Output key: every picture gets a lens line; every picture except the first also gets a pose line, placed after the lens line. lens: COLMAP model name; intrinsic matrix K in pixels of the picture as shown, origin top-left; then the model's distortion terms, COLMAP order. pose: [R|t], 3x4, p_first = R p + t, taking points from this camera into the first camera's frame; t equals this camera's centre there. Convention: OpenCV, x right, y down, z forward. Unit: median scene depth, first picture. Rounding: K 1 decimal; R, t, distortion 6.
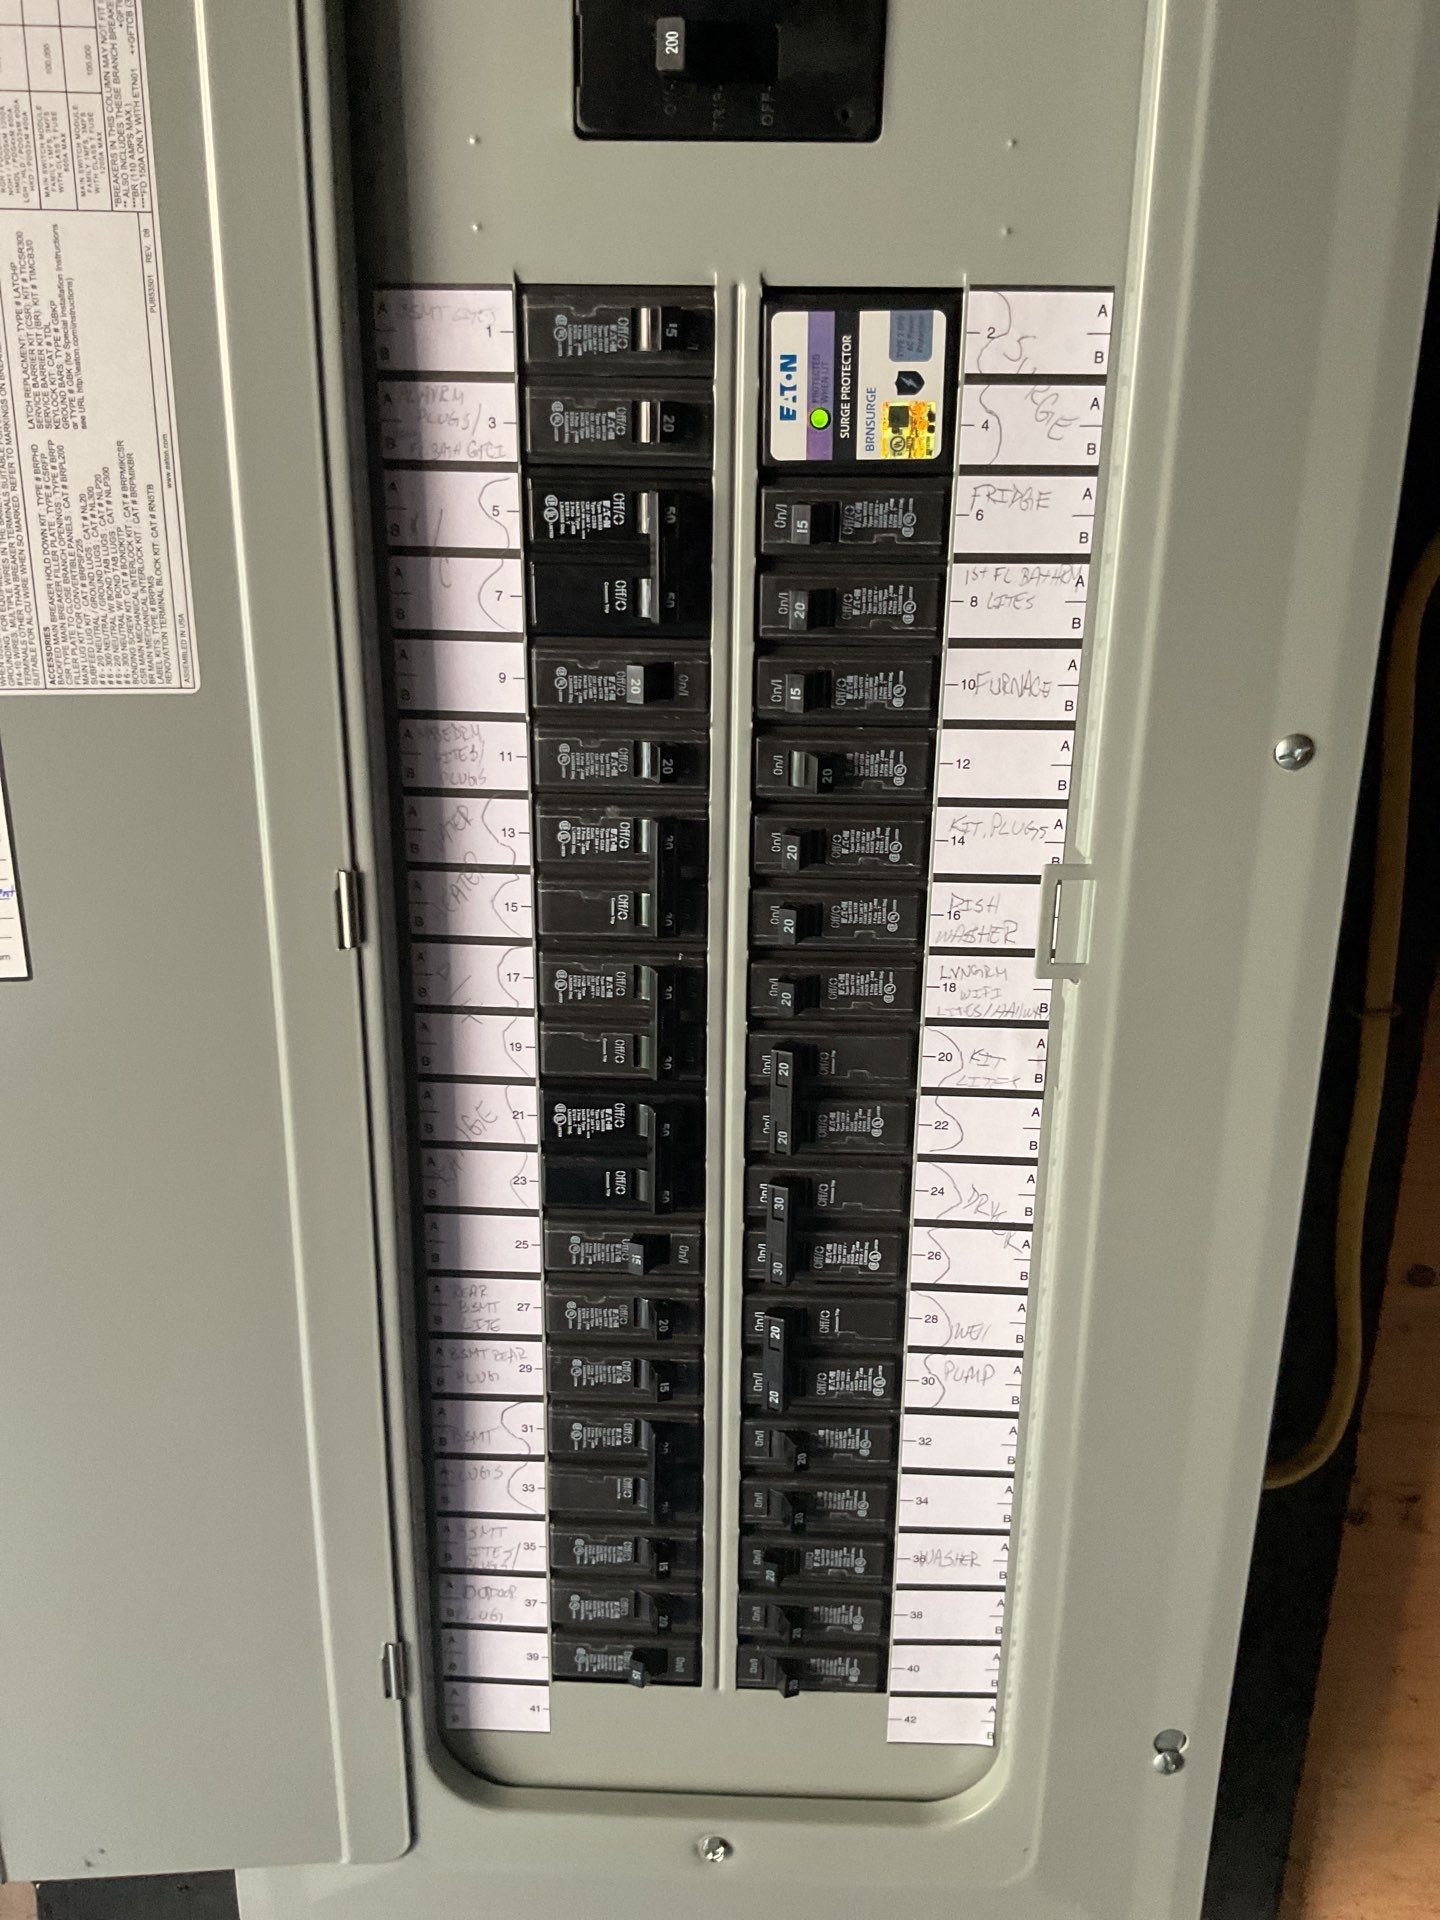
lens RADIAL K [[1621.7, 0, 720.0], [0, 1621.7, 960.0], [0, 0, 1]] dist [0.117093, -0.237270]
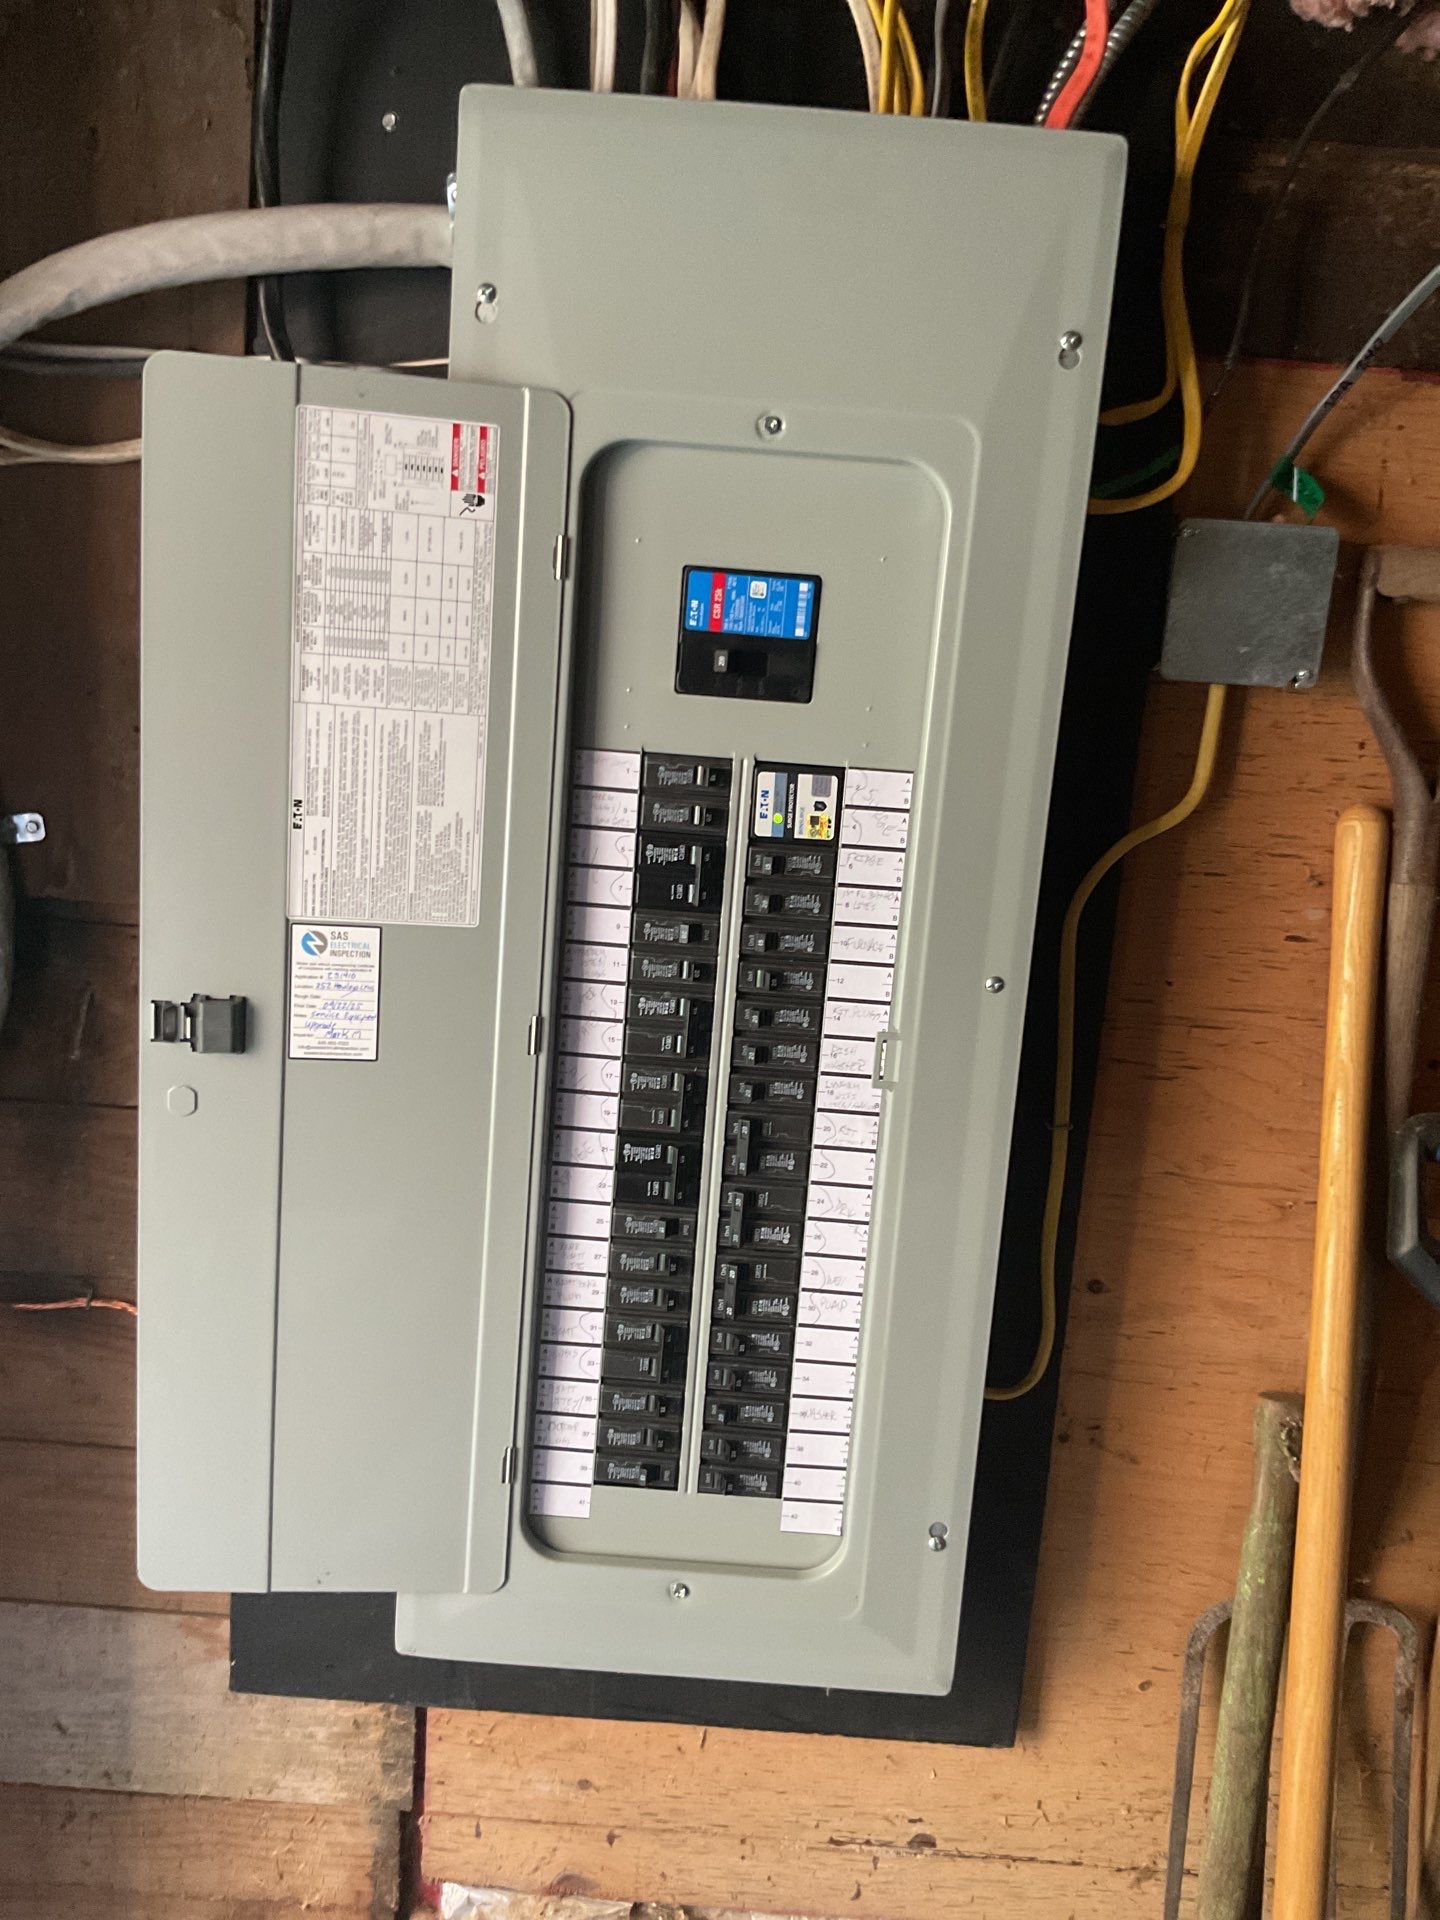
lens RADIAL K [[1621.7, 0, 720.0], [0, 1621.7, 960.0], [0, 0, 1]] dist [0.117093, -0.237270]
pose [[0.997757, 0.057384, 0.034464, -0.070329], [-0.052429, 0.990044, -0.130630, 0.122601], [-0.041617, 0.128530, 0.990832, -0.975890]]
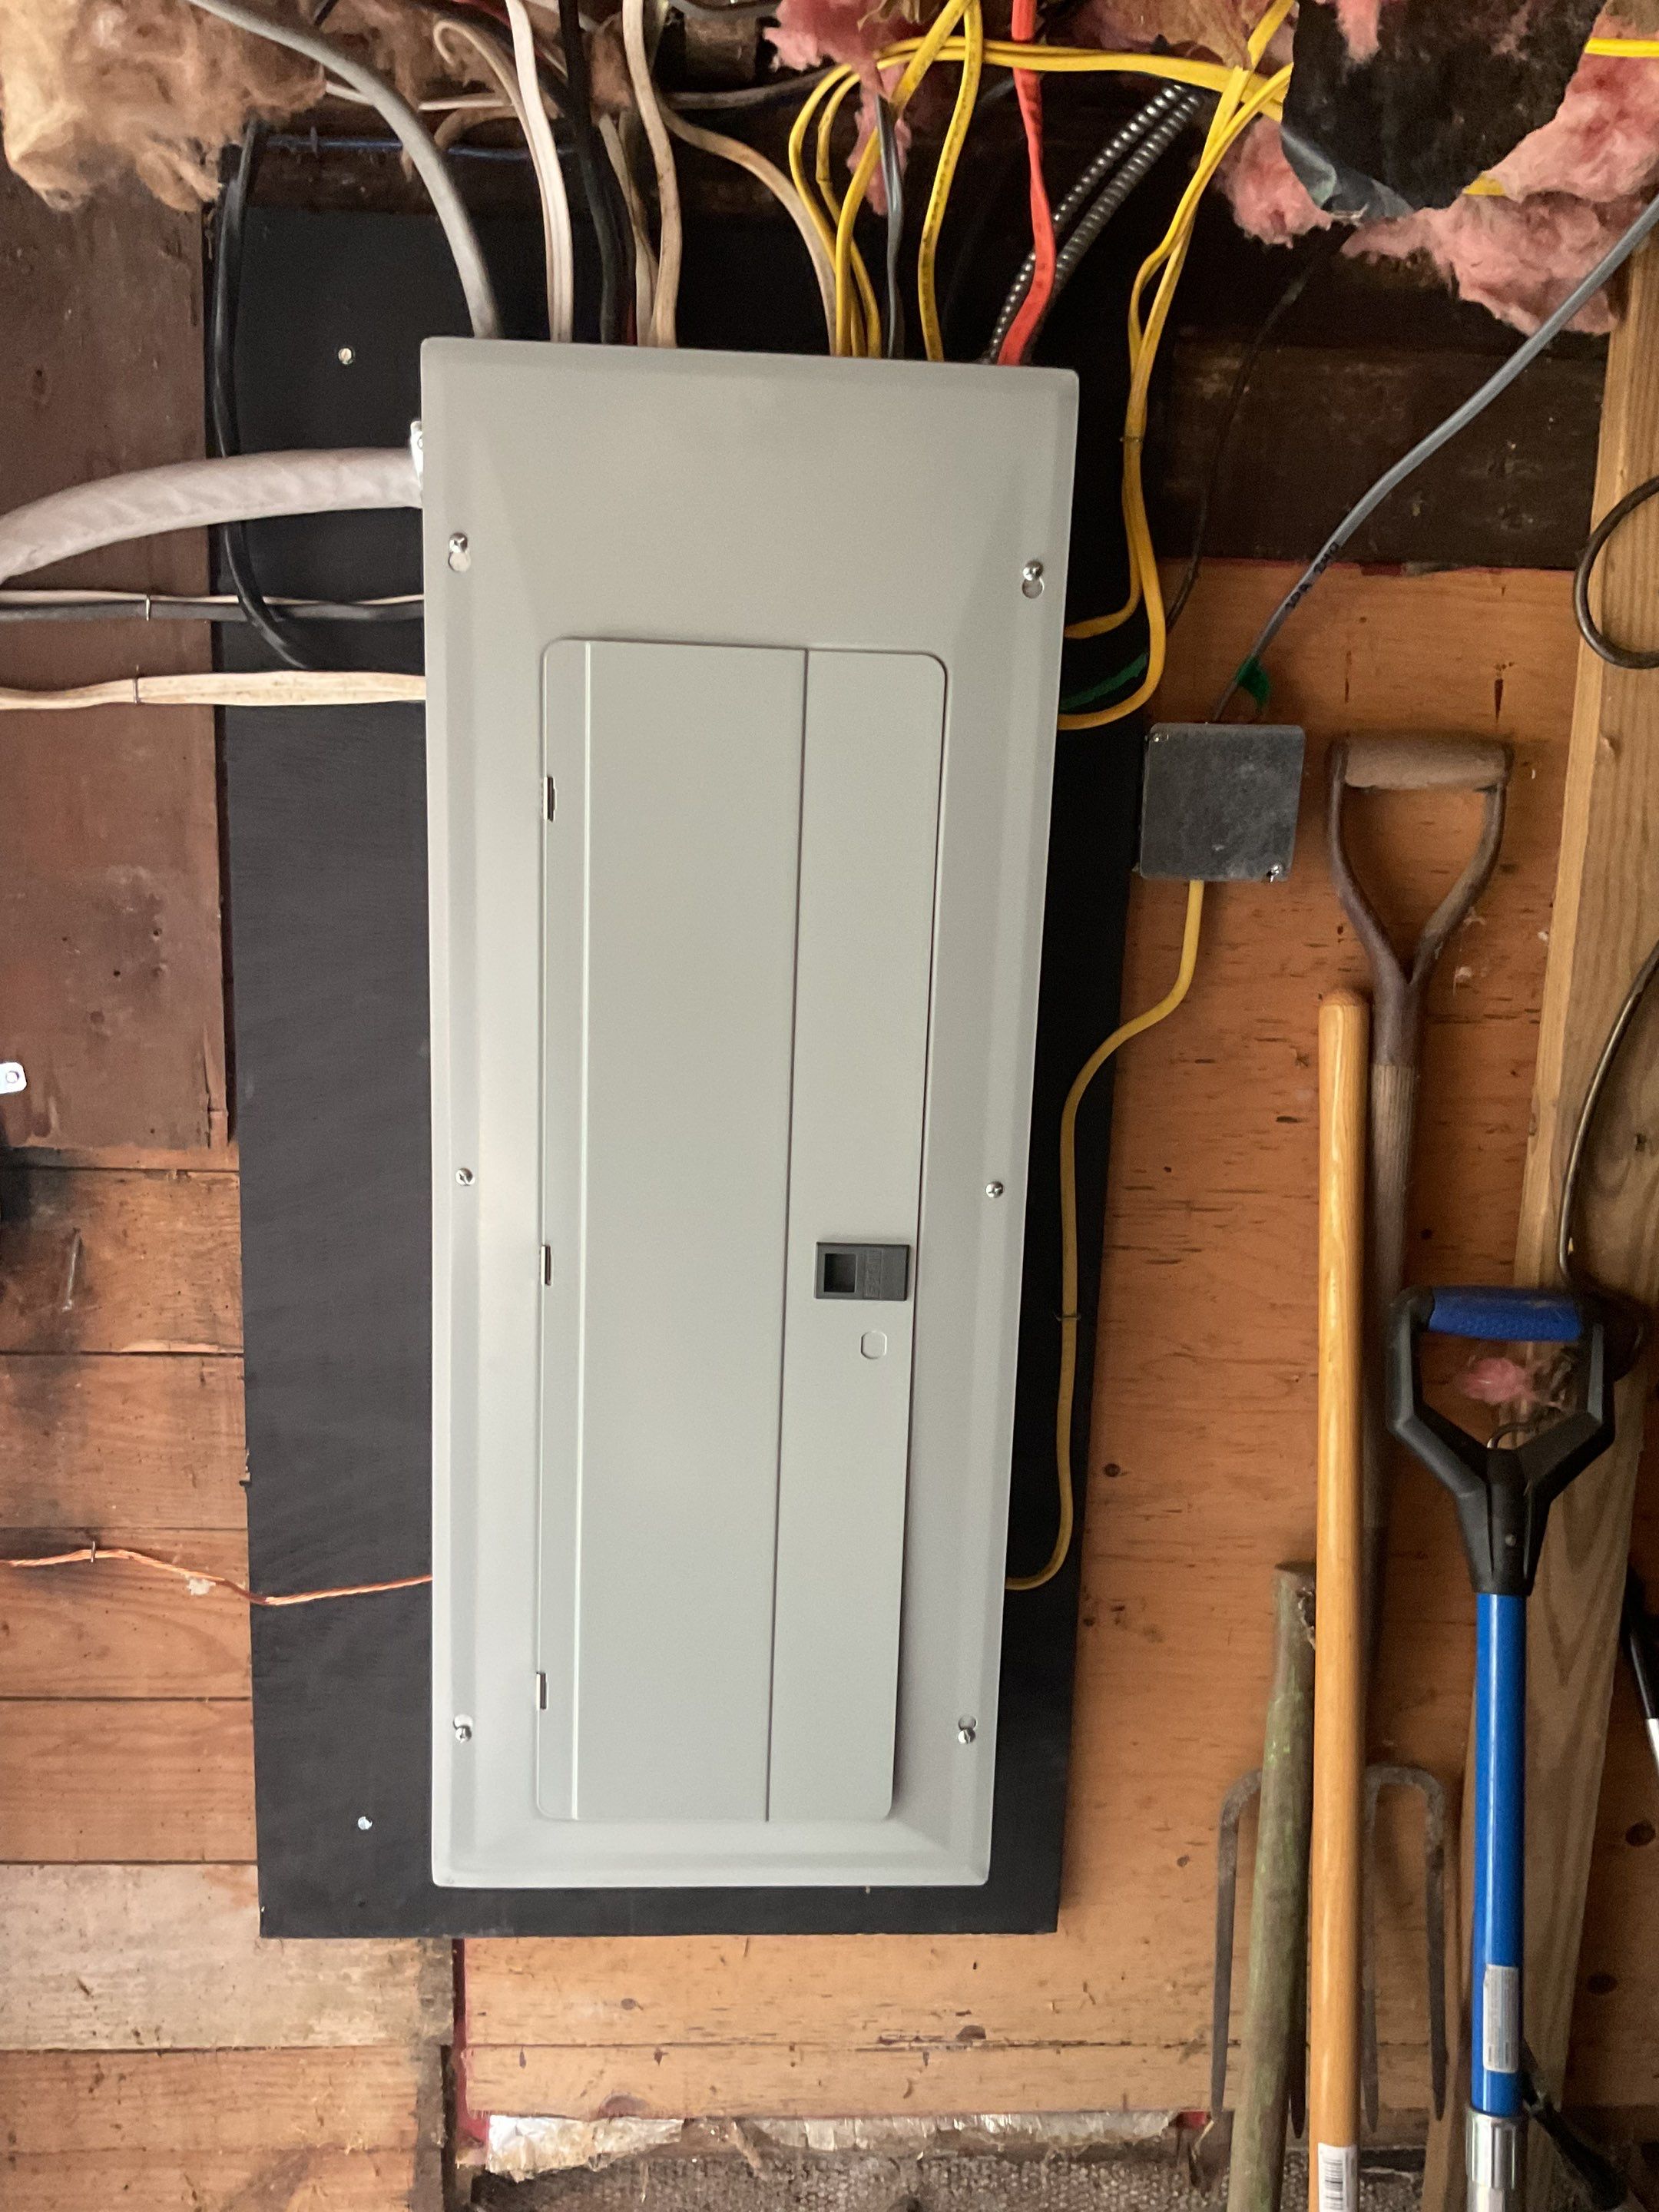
lens RADIAL K [[1868.4, 0, 829.5], [0, 1868.4, 1106.0], [0, 0, 1]] dist [0.117093, -0.237270]
pose [[0.995338, 0.004165, 0.096356, -0.095285], [0.006801, 0.993548, -0.113205, 0.038054], [-0.096206, 0.113333, 0.988888, -1.304085]]
